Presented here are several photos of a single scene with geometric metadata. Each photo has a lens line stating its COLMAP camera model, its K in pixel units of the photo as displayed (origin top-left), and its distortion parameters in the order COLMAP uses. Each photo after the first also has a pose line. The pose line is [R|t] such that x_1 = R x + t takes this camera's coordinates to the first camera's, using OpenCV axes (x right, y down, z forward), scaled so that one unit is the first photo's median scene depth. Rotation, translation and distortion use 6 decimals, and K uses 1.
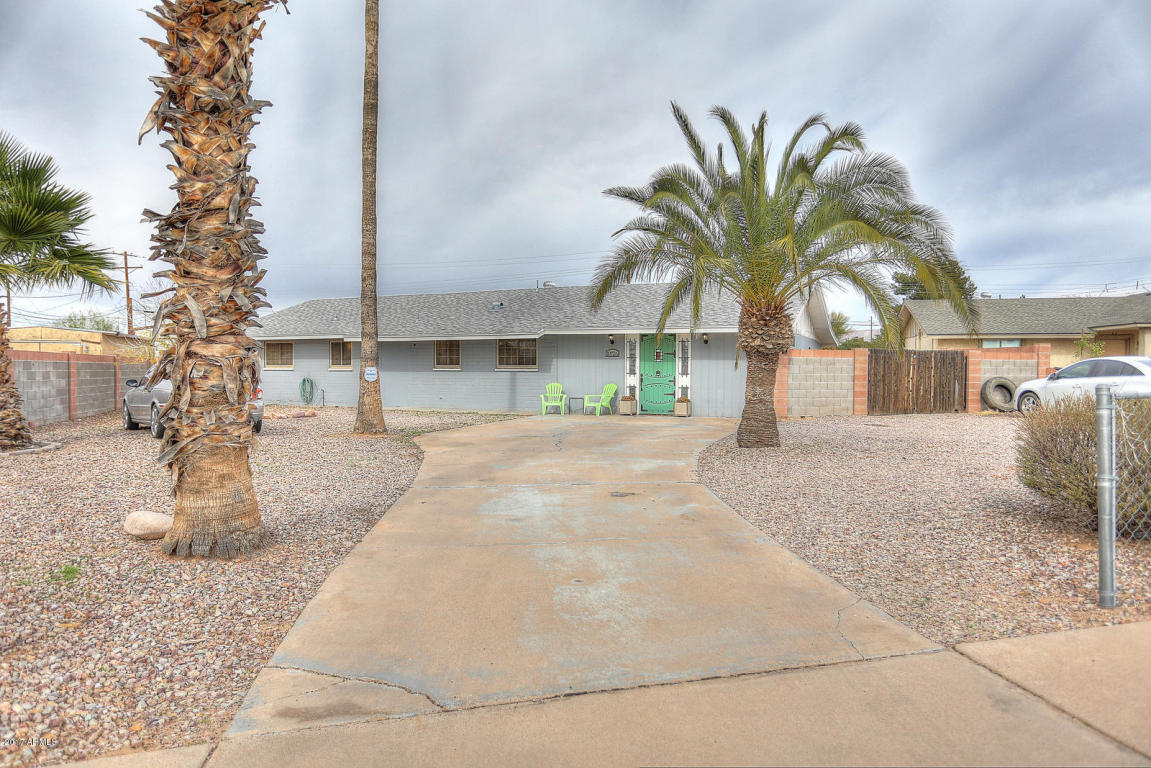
lens RADIAL K [[714.4, 0, 573.0], [0, 714.4, 383.2], [0, 0, 1]] dist [-0.029269, 0.003238]
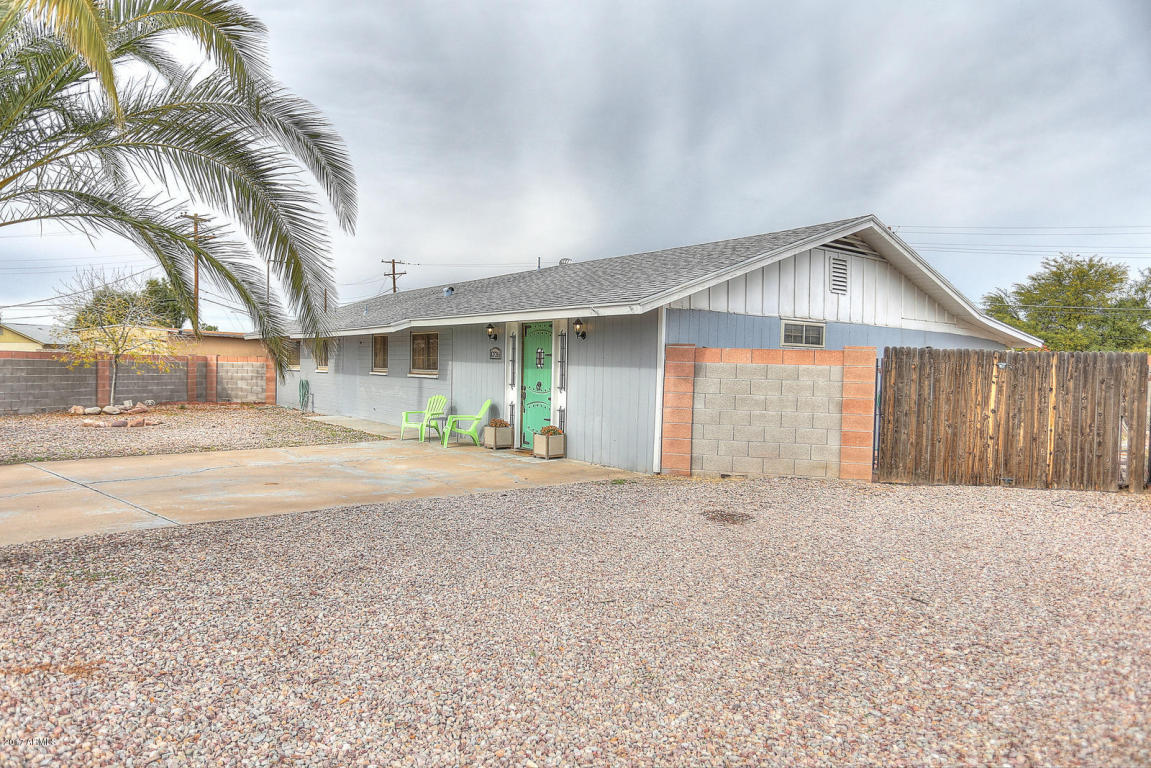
lens RADIAL K [[714.4, 0, 573.0], [0, 714.4, 383.2], [0, 0, 1]] dist [-0.029269, 0.003238]
pose [[0.883600, 0.025039, -0.467573, 0.448886], [-0.024912, 0.999669, 0.006456, -0.021353], [0.467580, 0.005944, 0.883931, 0.456480]]
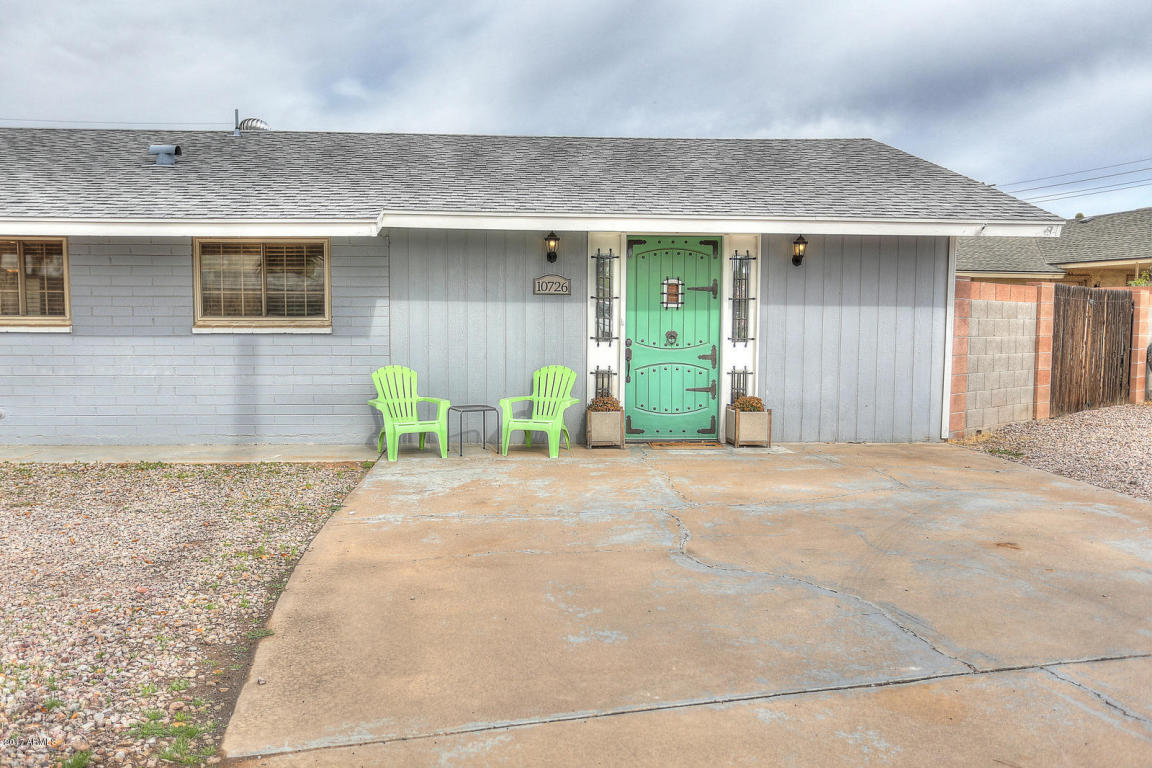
lens RADIAL K [[970.3, 0, 576.0], [0, 970.3, 384.0], [0, 0, 1]] dist [-0.000126, -0.000320]
pose [[0.888027, -0.029826, 0.458823, -0.180283], [0.009988, 0.998910, 0.045604, -0.013414], [-0.459683, -0.035915, 0.887357, 0.547541]]
